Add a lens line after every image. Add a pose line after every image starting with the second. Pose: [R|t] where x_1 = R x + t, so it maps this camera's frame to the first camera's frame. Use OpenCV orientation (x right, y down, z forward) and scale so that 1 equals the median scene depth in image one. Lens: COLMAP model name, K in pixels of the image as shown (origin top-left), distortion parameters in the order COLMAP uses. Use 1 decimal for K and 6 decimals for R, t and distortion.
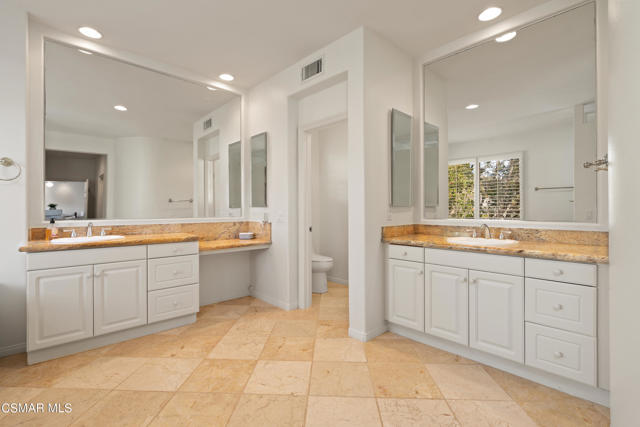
lens RADIAL K [[292.6, 0, 319.4], [0, 292.6, 210.0], [0, 0, 1]] dist [-0.002126, -0.001107]
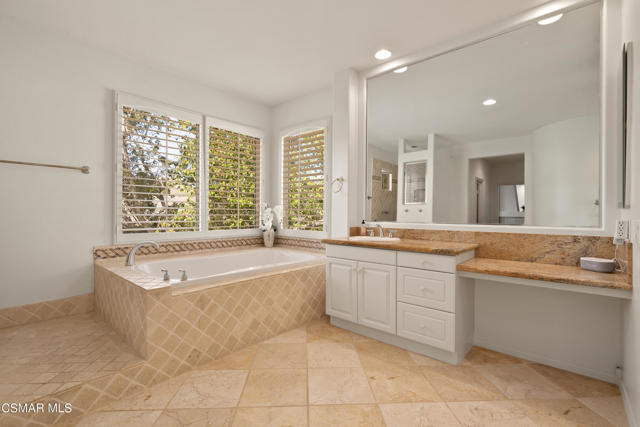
lens RADIAL K [[292.6, 0, 319.6], [0, 292.6, 216.1], [0, 0, 1]] dist [-0.002126, -0.001107]
pose [[0.091104, 0.010778, -0.995783, 0.308952], [-0.006395, 0.999927, 0.010238, 0.000440], [0.995821, 0.005435, 0.091166, 0.653879]]
